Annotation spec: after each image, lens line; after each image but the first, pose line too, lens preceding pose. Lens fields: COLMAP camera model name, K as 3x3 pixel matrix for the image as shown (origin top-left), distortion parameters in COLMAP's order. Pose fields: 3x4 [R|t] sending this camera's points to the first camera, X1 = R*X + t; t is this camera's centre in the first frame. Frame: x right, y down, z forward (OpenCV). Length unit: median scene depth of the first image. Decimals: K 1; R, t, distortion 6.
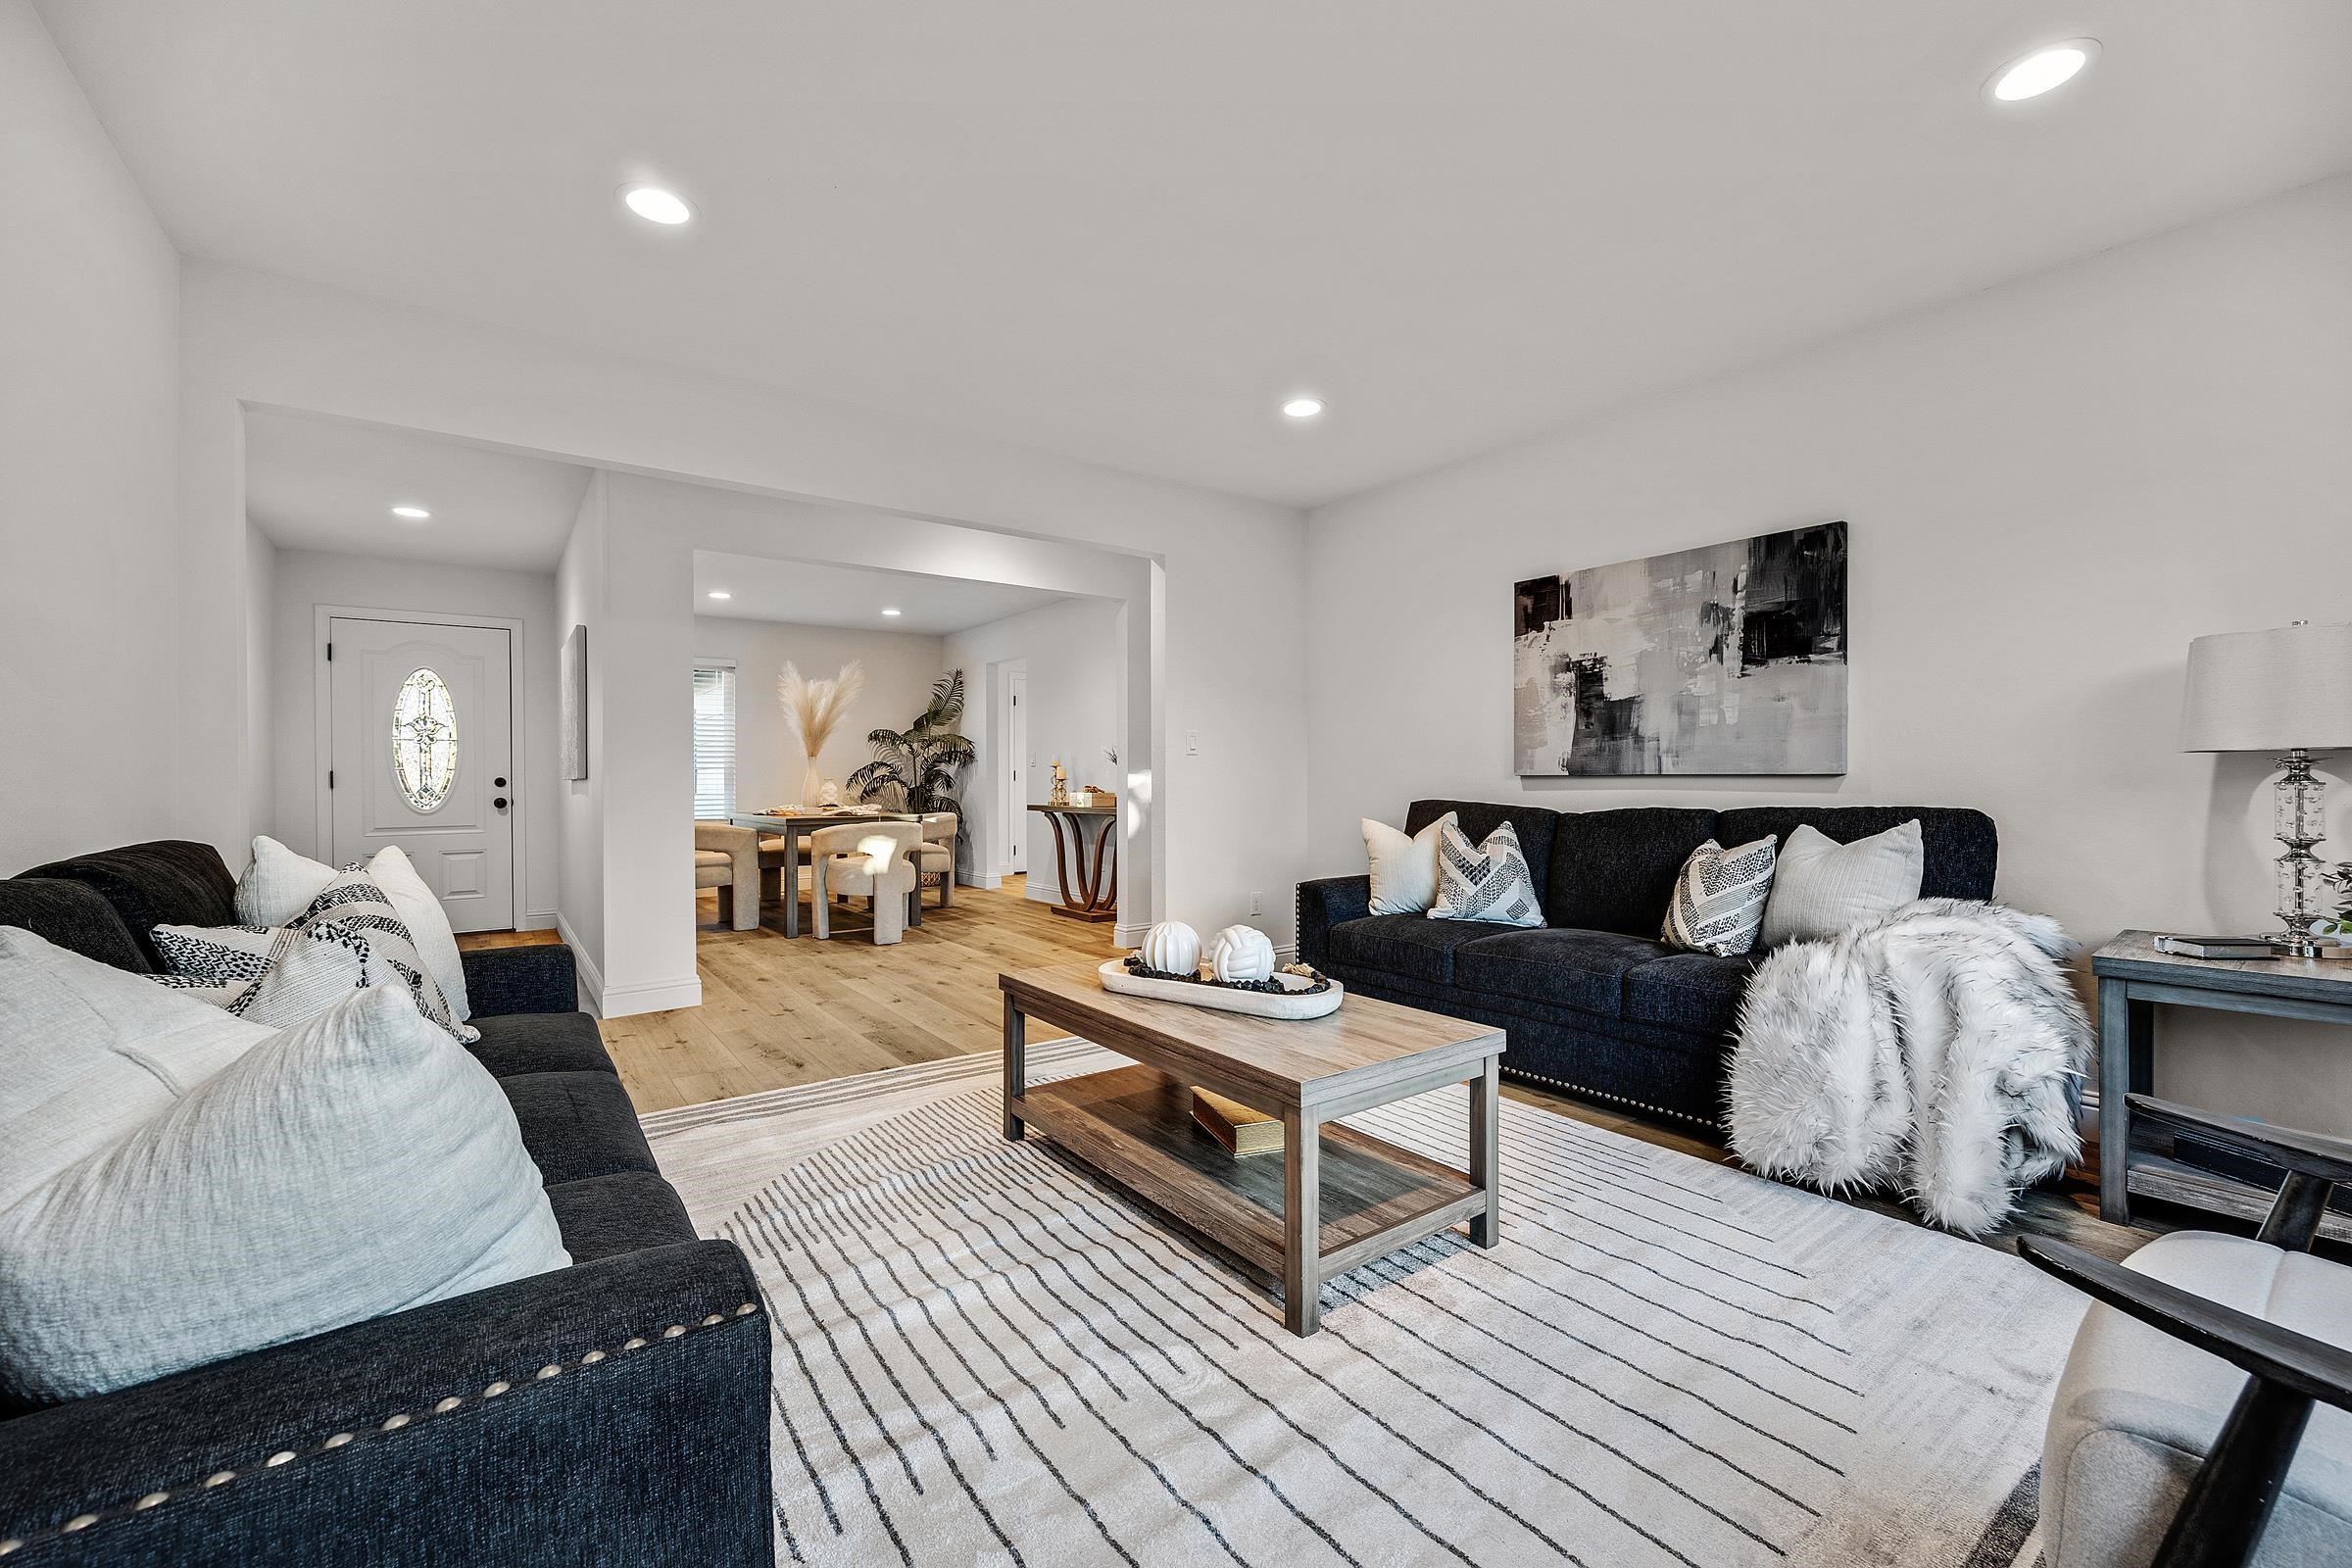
lens RADIAL K [[951.9, 0, 1180.5], [0, 951.9, 778.2], [0, 0, 1]] dist [0.001598, 0.000223]
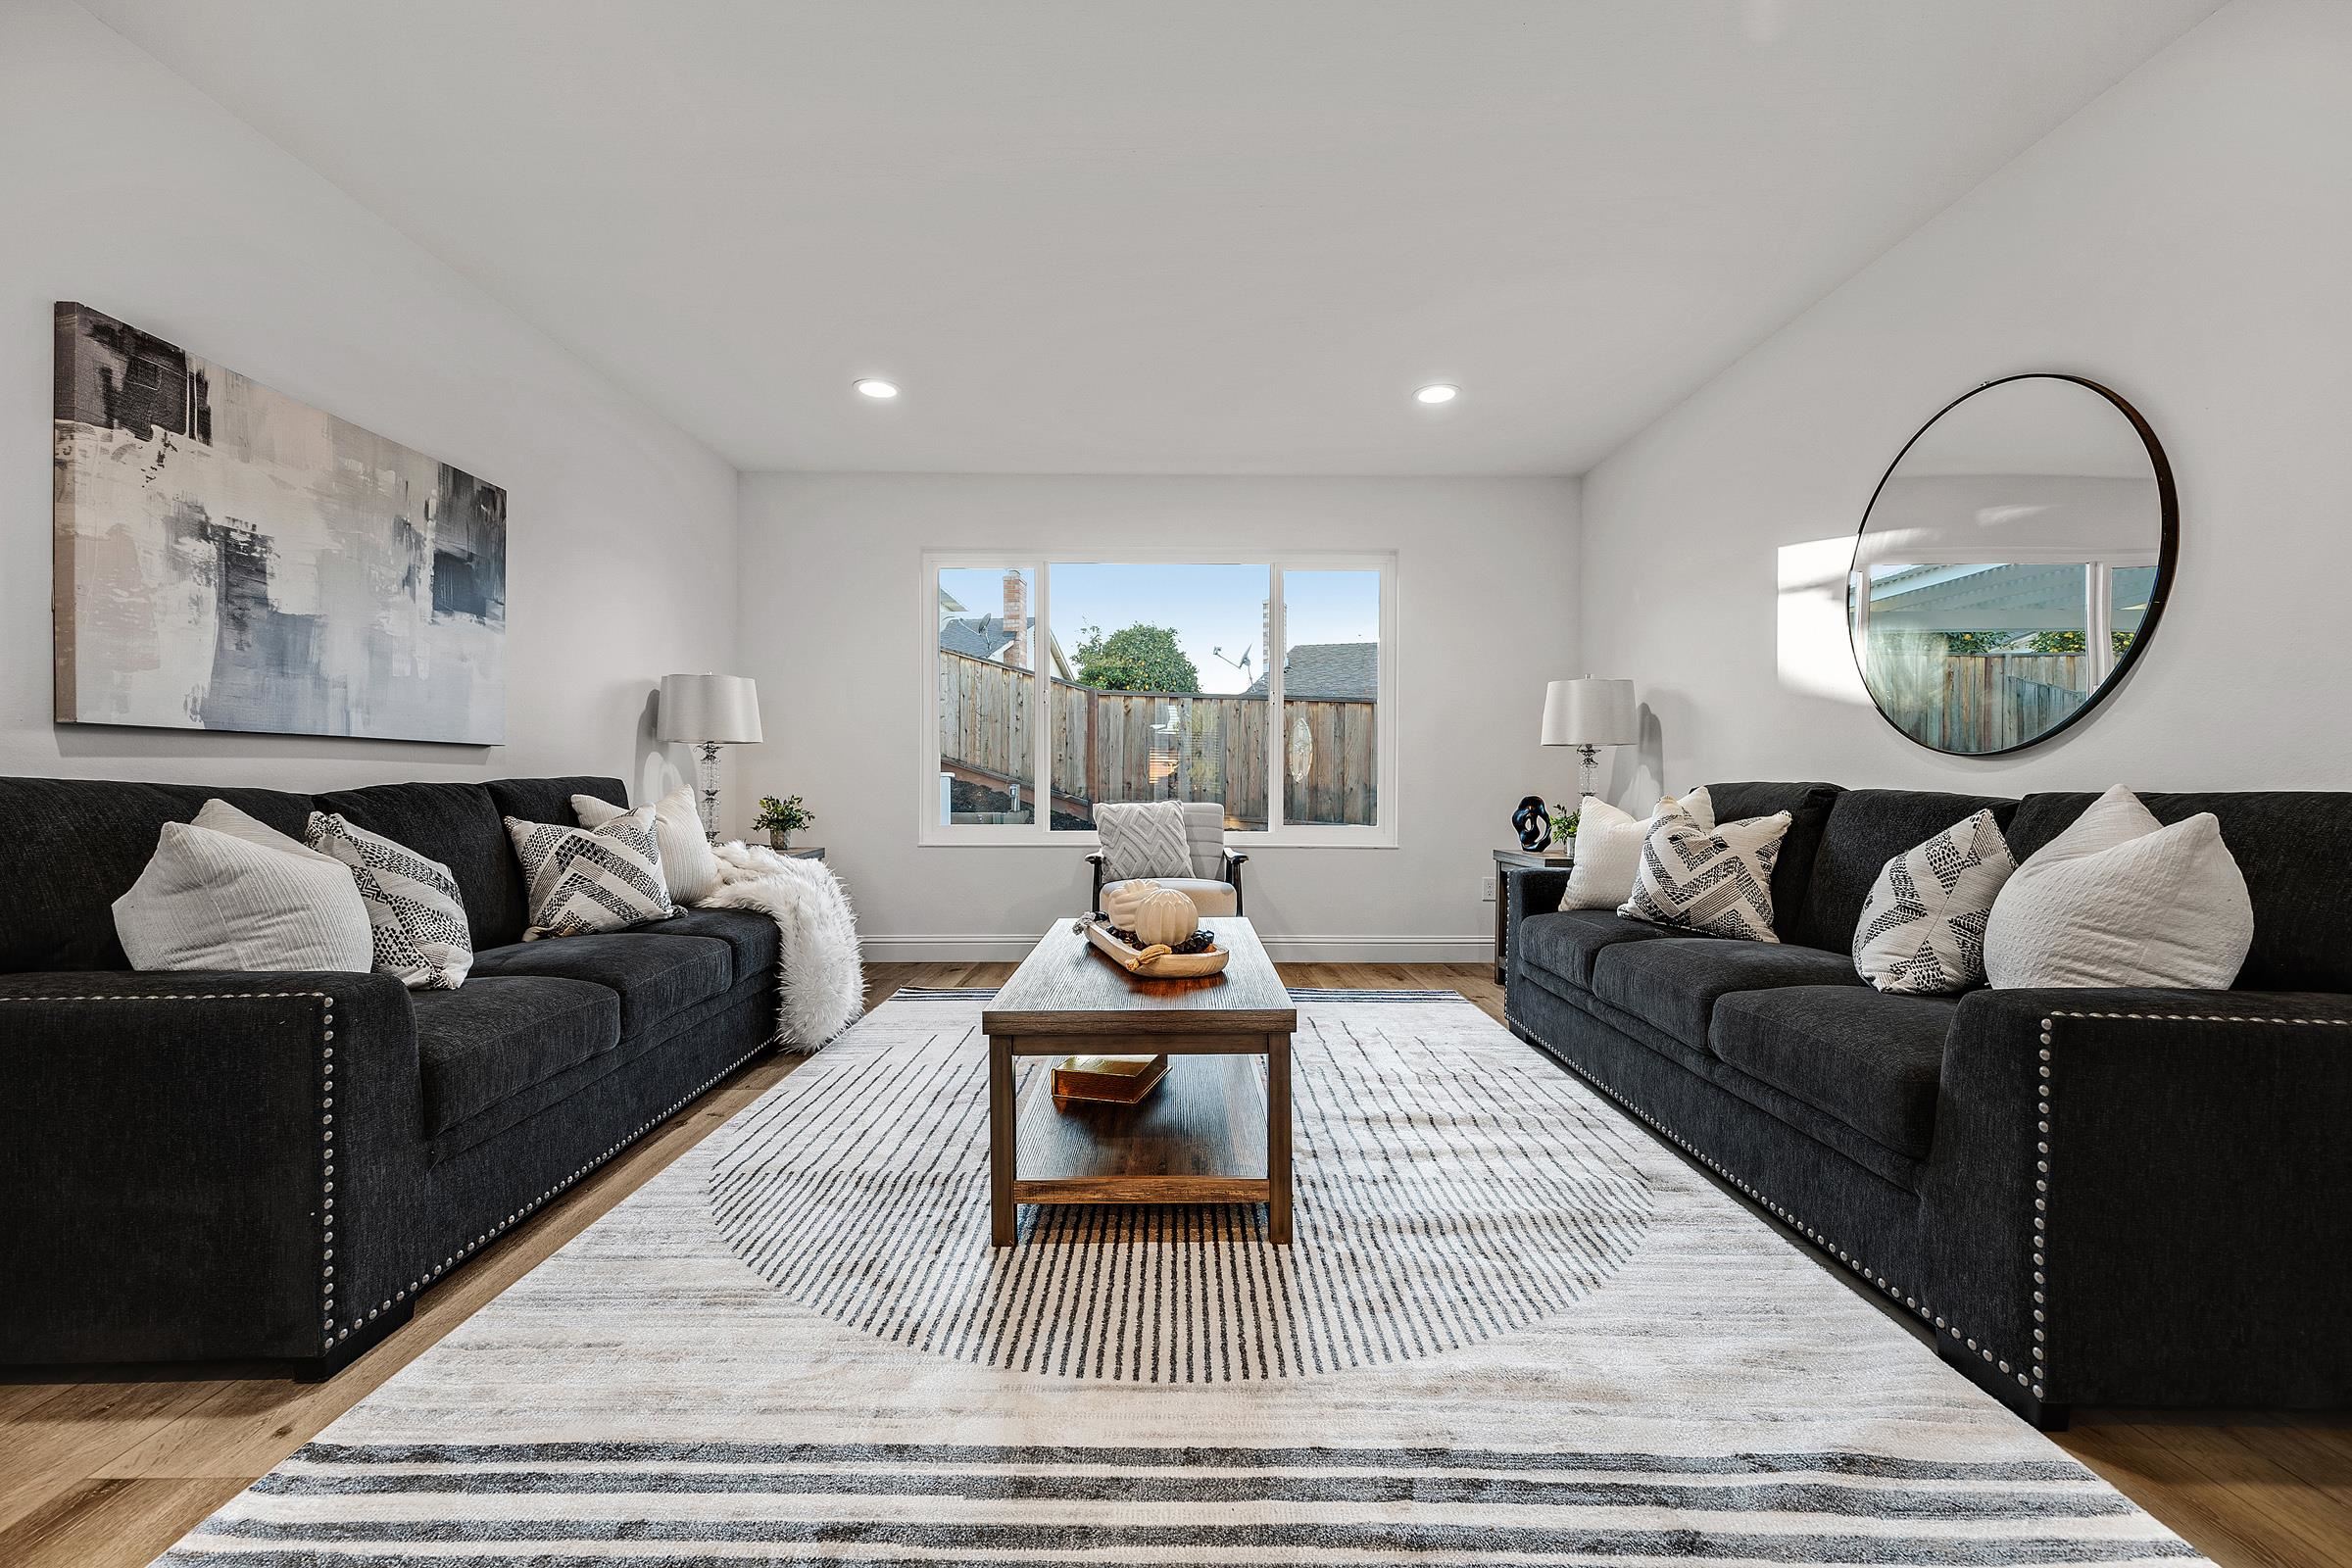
lens RADIAL K [[951.9, 0, 1180.5], [0, 951.9, 778.2], [0, 0, 1]] dist [0.001598, 0.000223]
pose [[-0.807755, 0.003677, 0.589506, -0.386488], [0.001872, 0.999992, -0.003673, 0.029385], [-0.589515, -0.001863, -0.807755, 1.171049]]
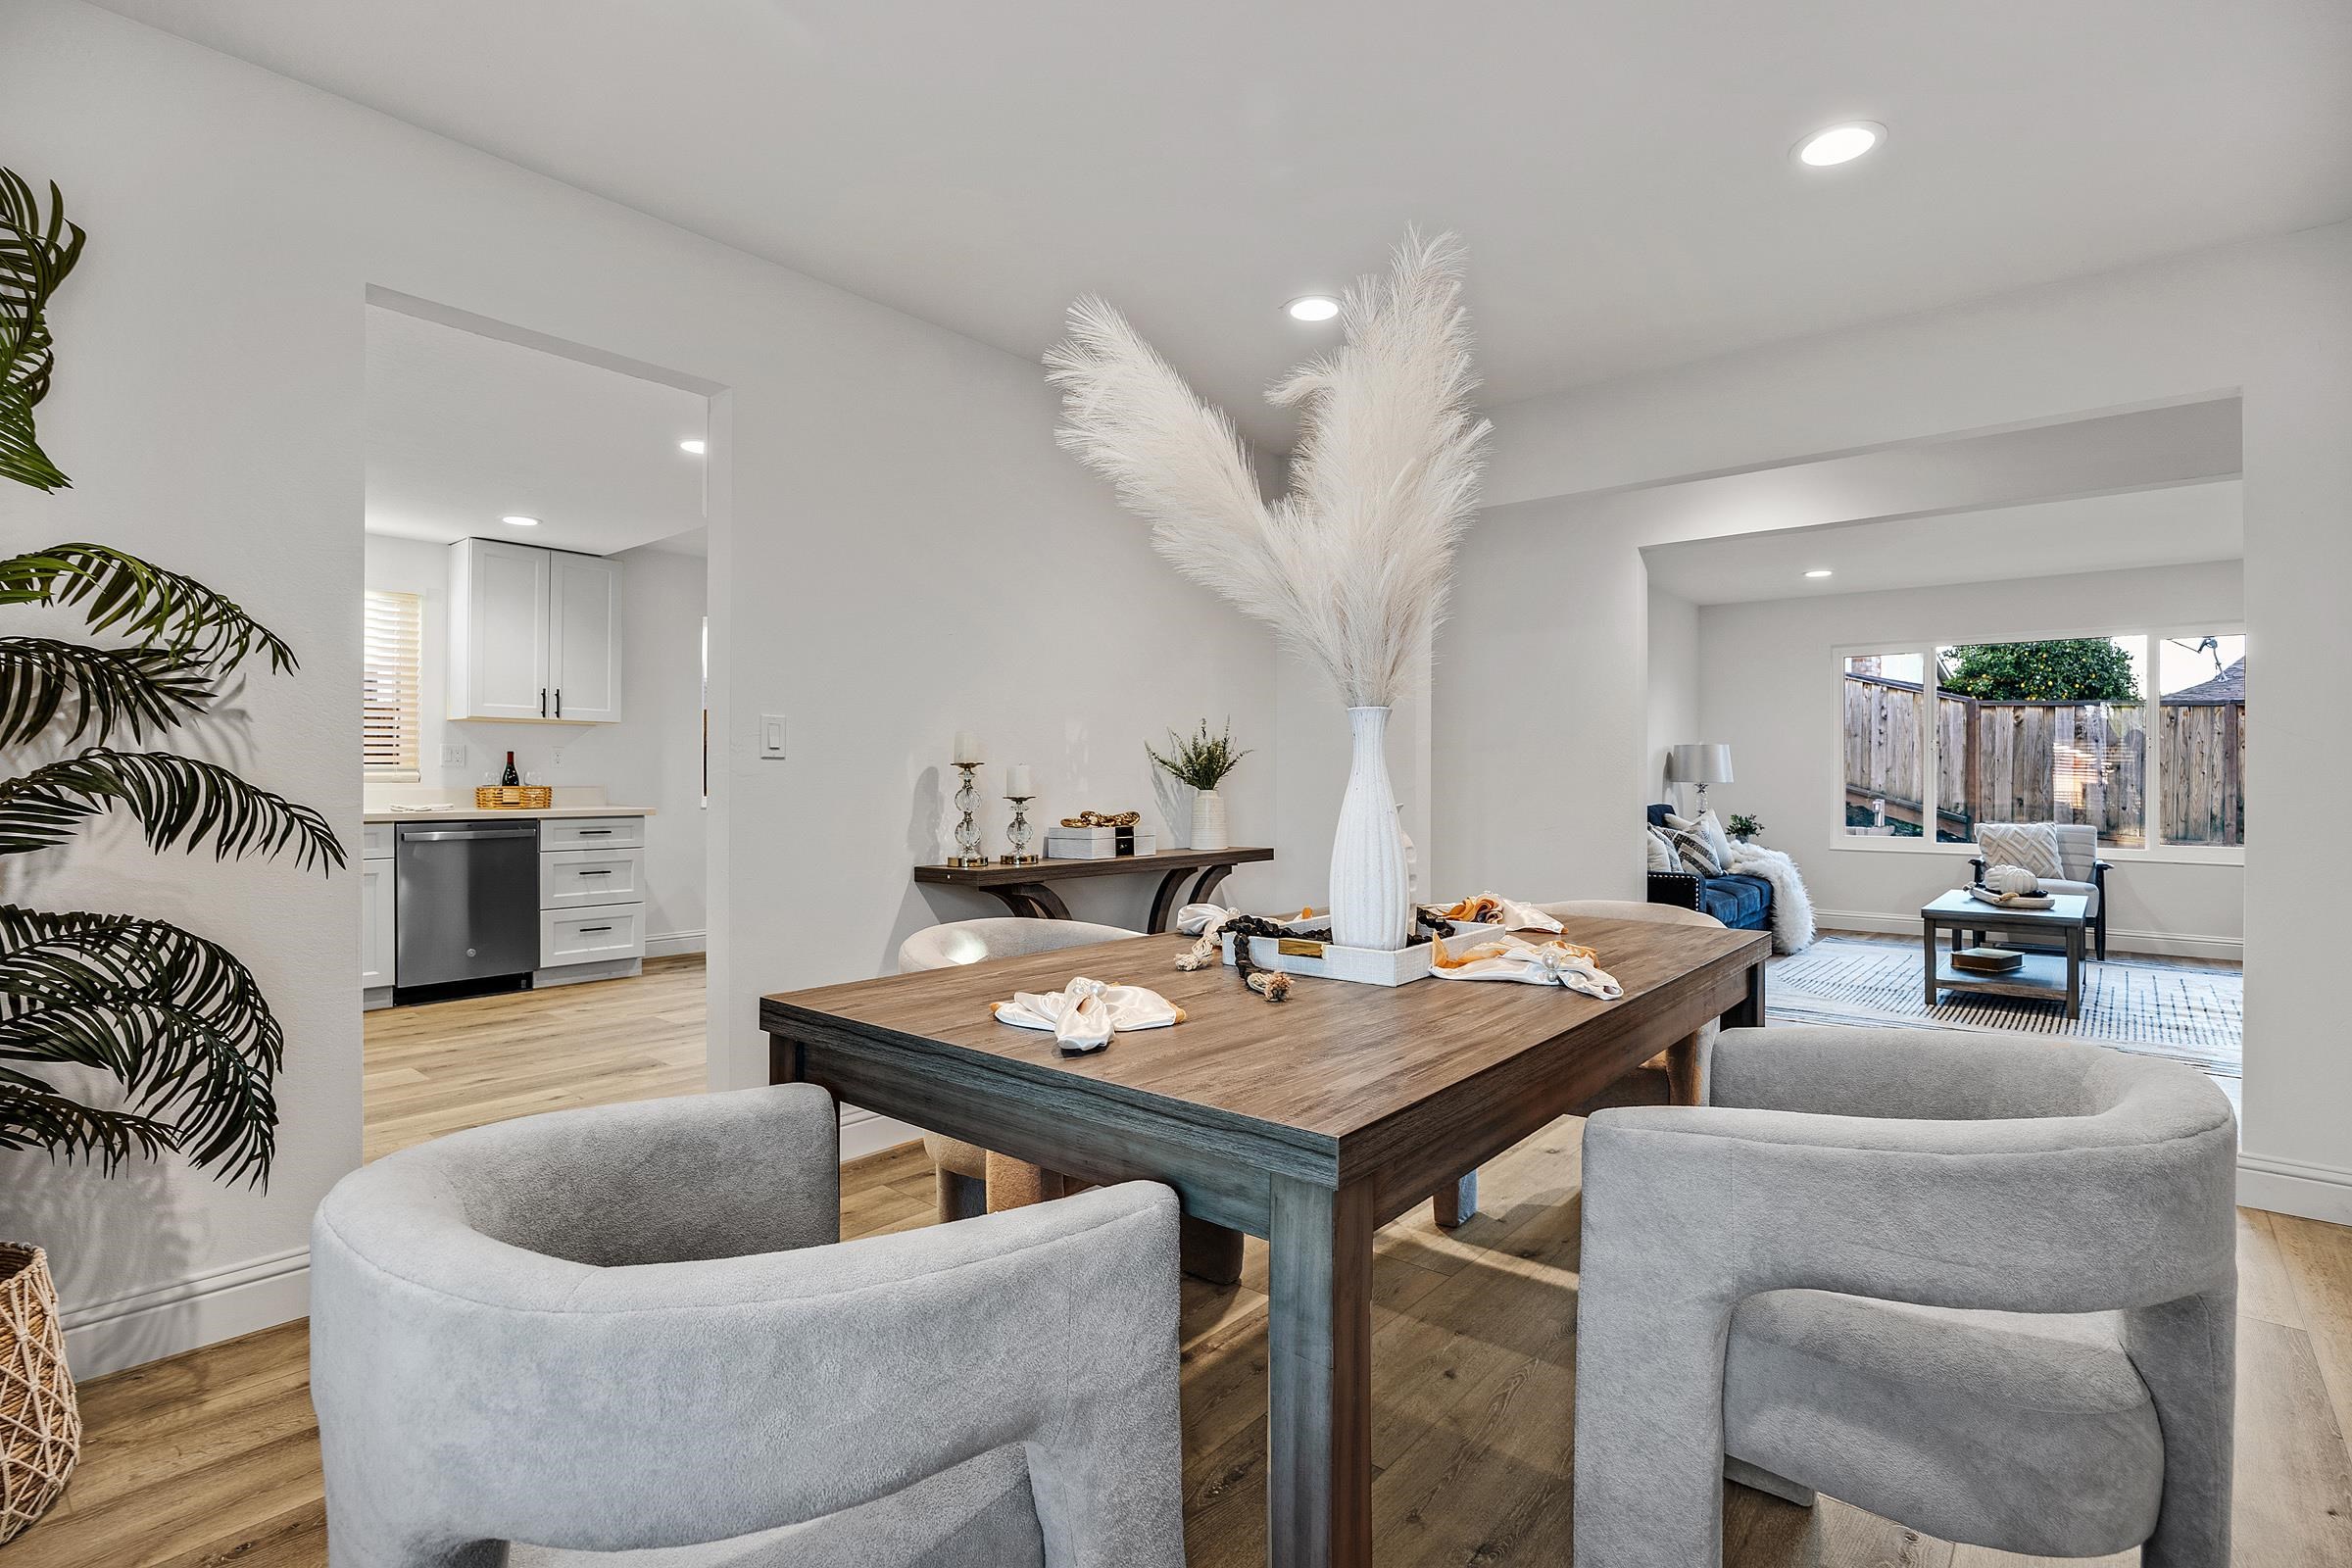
lens RADIAL K [[1110.5, 0, 1172.2], [0, 1110.5, 778.8], [0, 0, 1]] dist [-0.010381, -0.000388]
pose [[-0.219541, 0.004970, 0.975591, -1.207756], [-0.001681, 0.999984, -0.005472, -0.010812], [-0.975602, -0.002841, -0.219529, 2.106134]]
